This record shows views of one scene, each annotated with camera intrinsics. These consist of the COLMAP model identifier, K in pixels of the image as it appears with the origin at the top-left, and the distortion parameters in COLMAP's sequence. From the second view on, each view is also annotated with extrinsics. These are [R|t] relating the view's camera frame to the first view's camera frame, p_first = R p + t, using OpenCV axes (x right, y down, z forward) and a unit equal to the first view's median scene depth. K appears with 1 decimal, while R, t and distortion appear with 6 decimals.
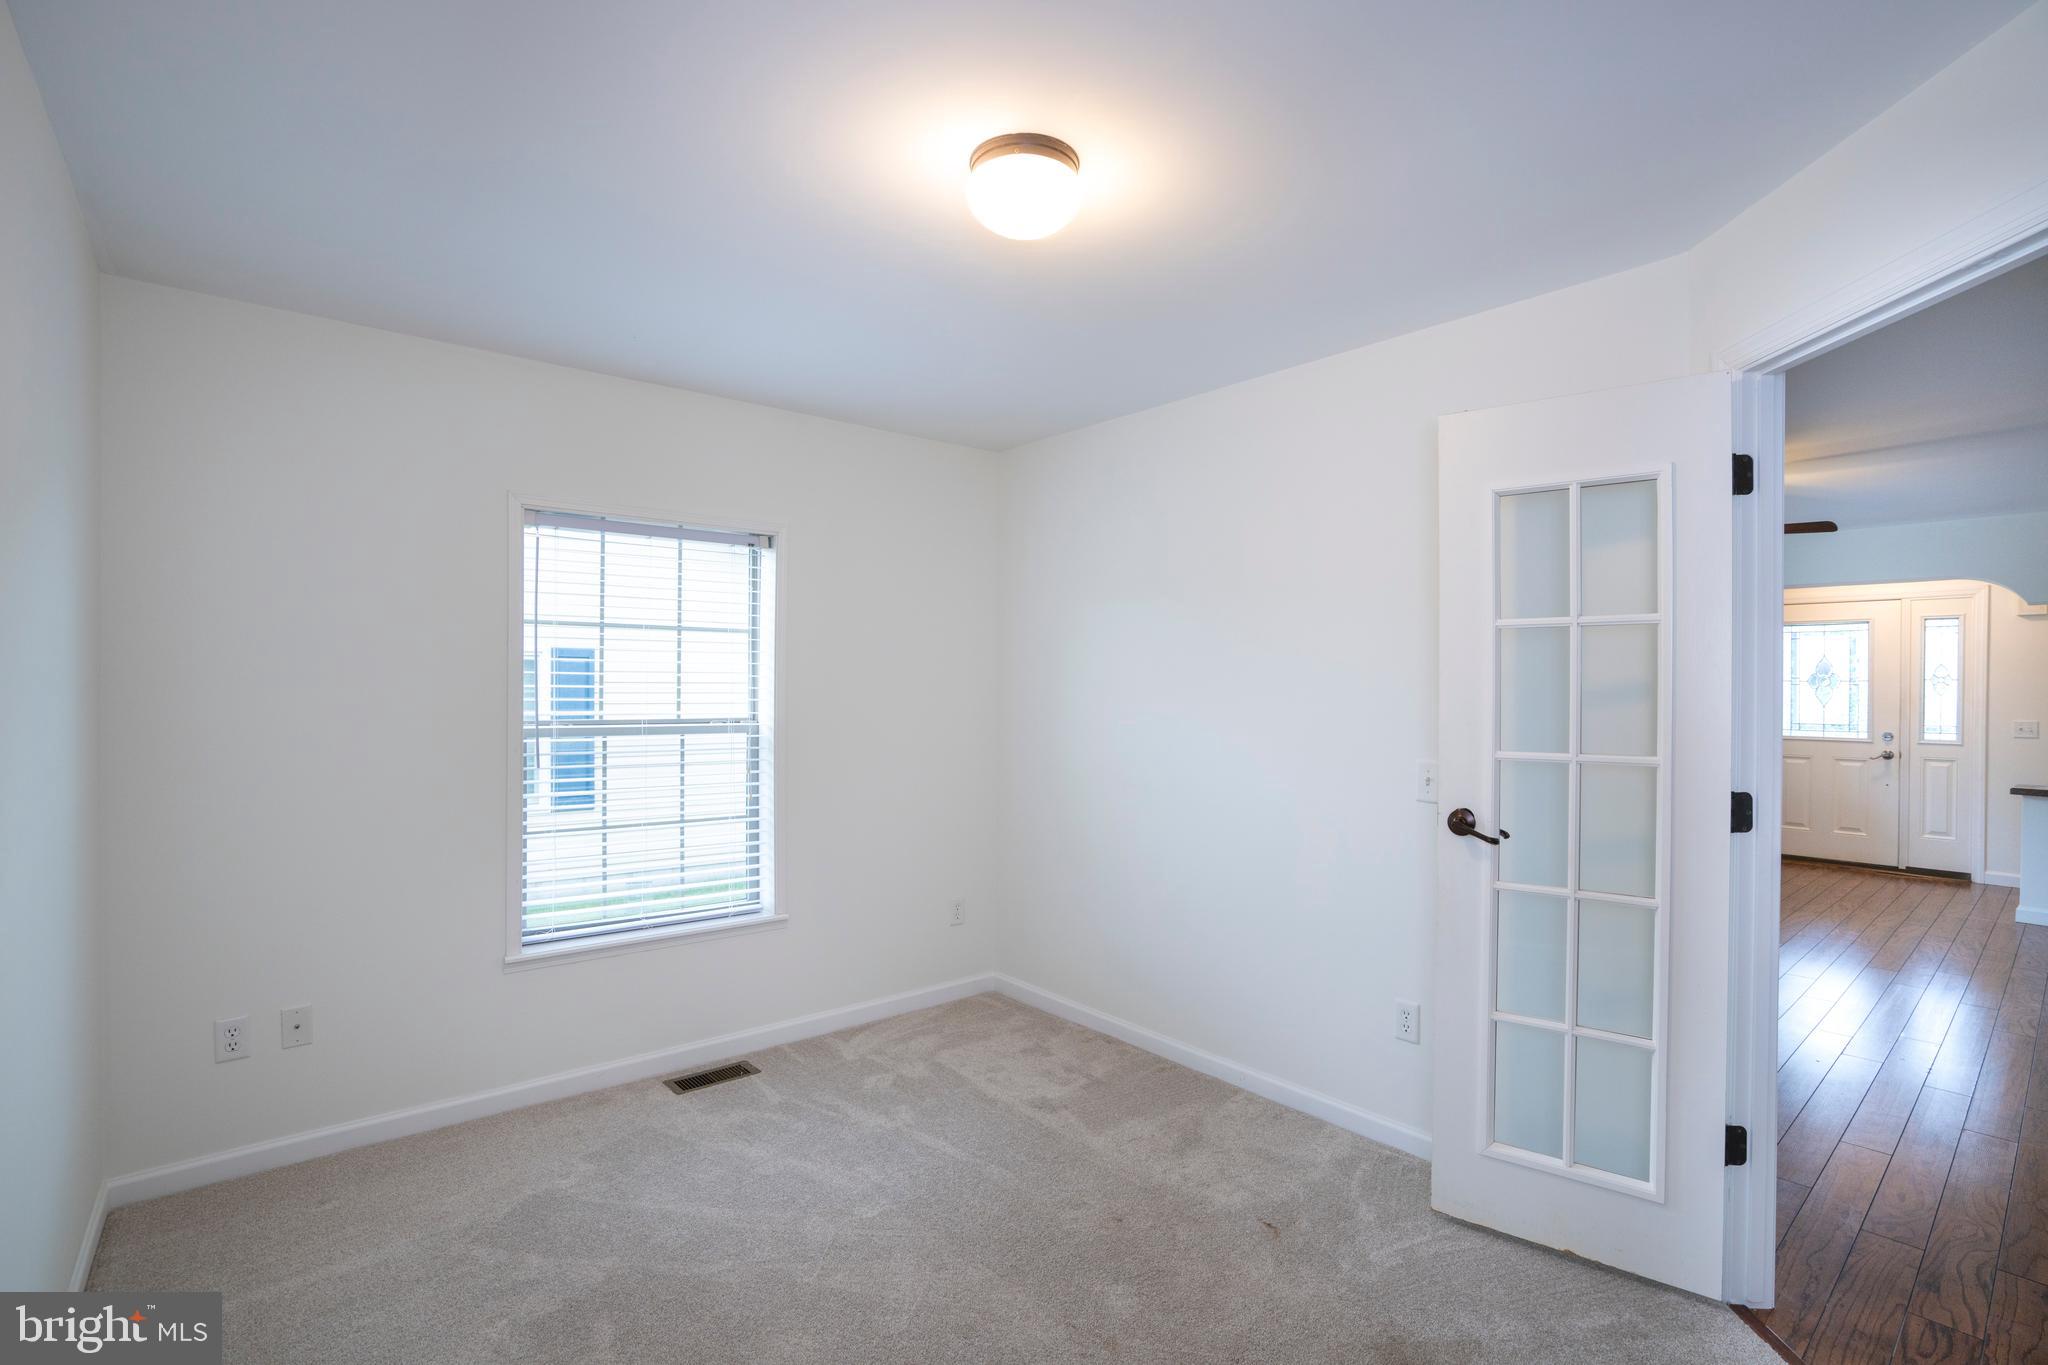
lens RADIAL K [[946.6, 0, 1018.7], [0, 946.6, 686.2], [0, 0, 1]] dist [-0.063855, 0.026457]
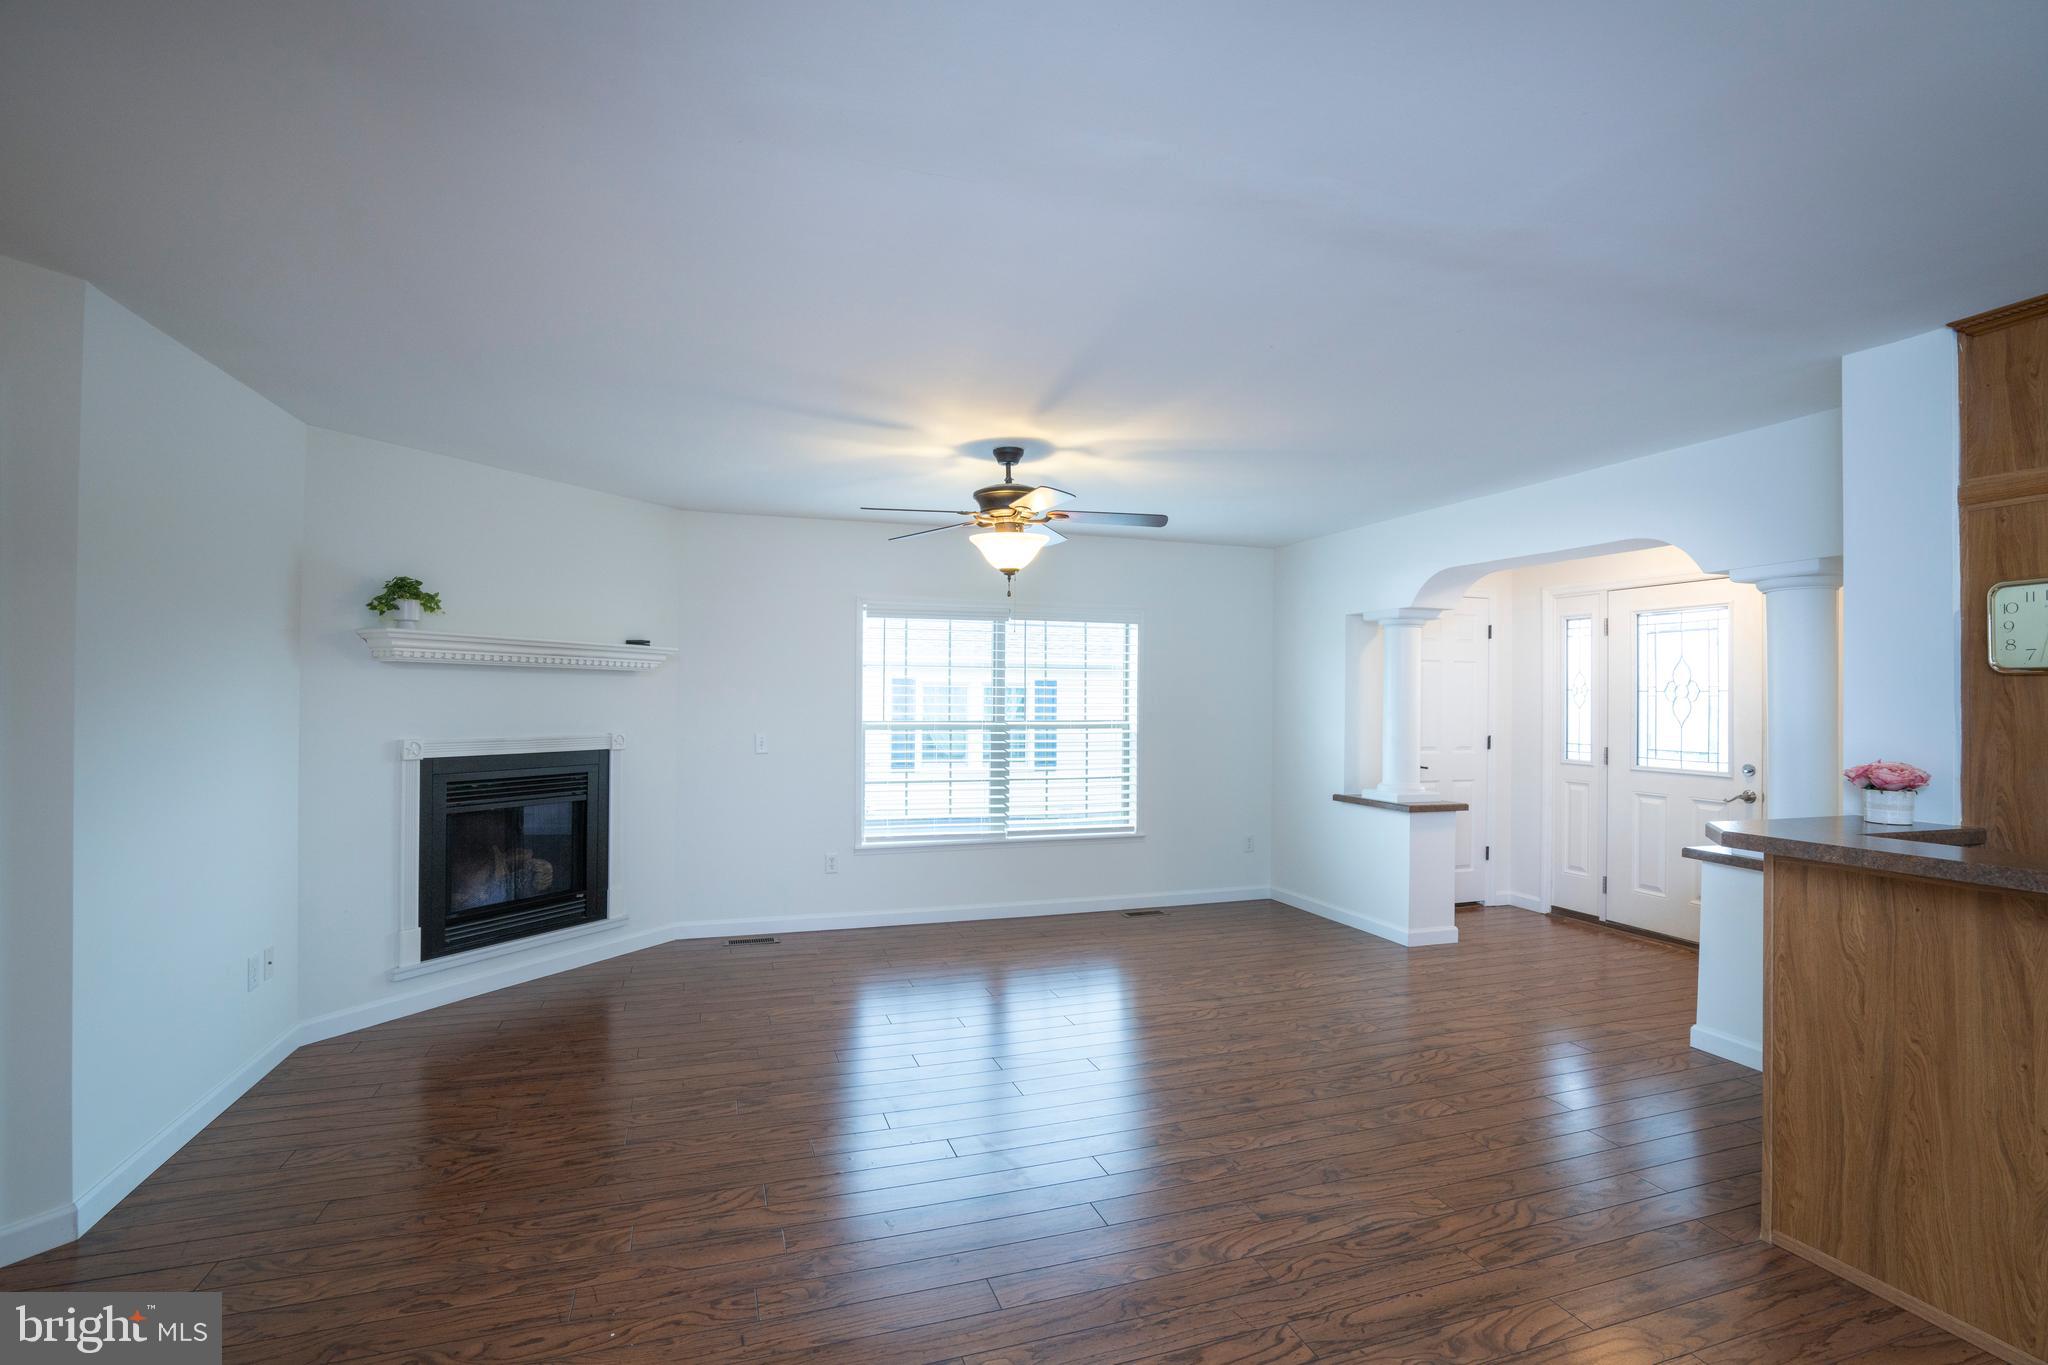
lens RADIAL K [[946.6, 0, 1018.7], [0, 946.6, 686.2], [0, 0, 1]] dist [-0.063855, 0.026457]
pose [[0.930396, -0.003240, -0.366542, 0.693259], [-0.002568, 0.999879, -0.015358, 0.002984], [0.366548, 0.015230, 0.930275, 0.139540]]
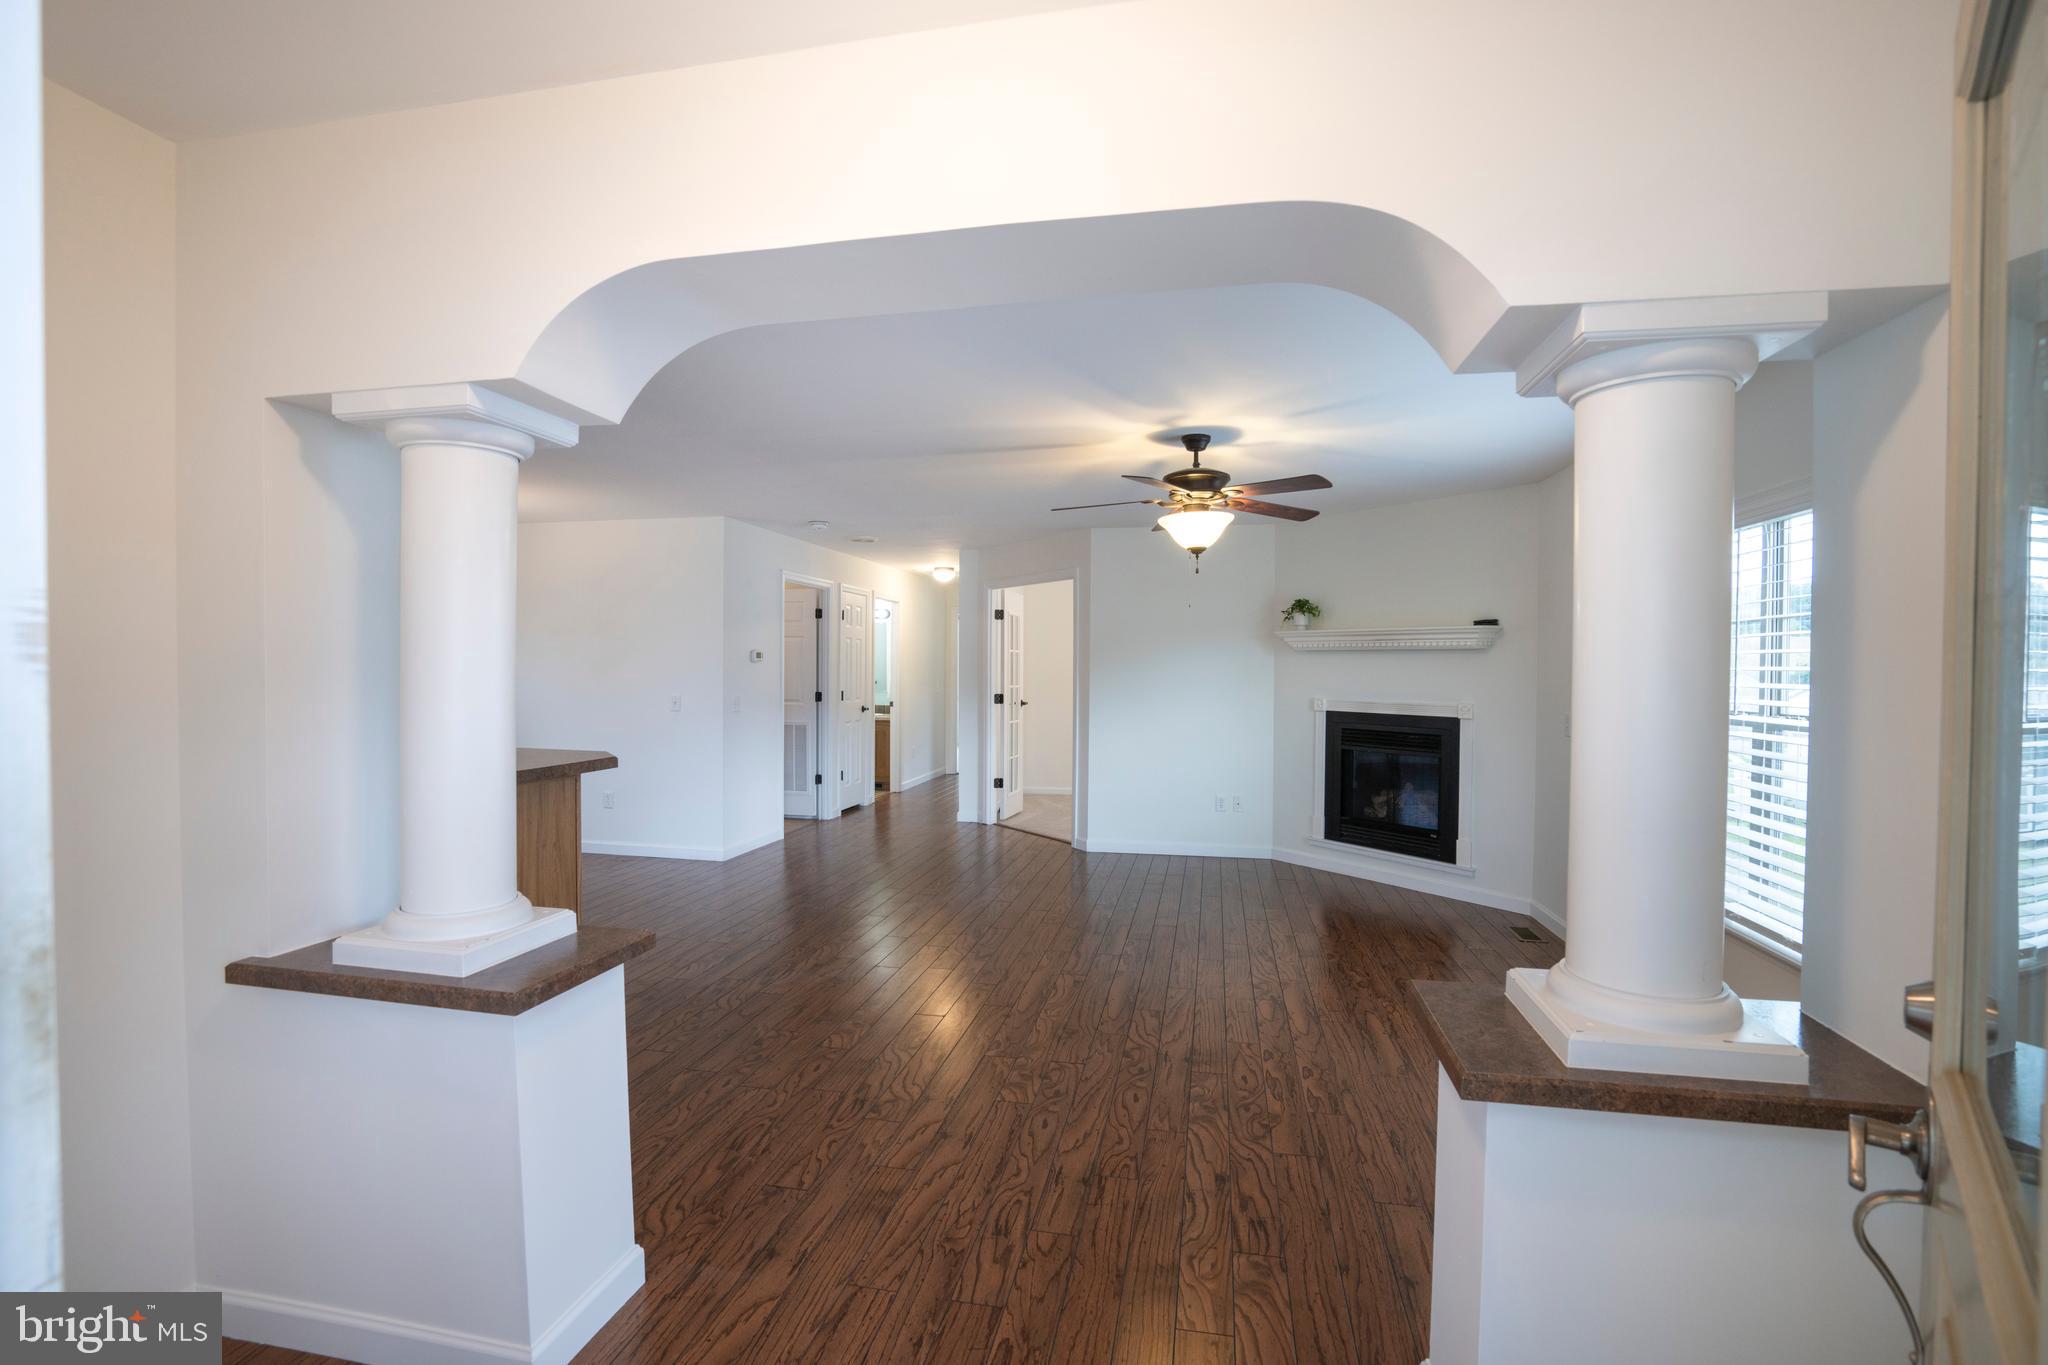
lens RADIAL K [[946.6, 0, 1018.7], [0, 946.6, 686.2], [0, 0, 1]] dist [-0.063855, 0.026457]
pose [[-0.785044, 0.001402, -0.619439, 0.950437], [-0.010771, 0.999815, 0.015913, 0.004381], [0.619347, 0.019164, -0.784884, 1.089516]]
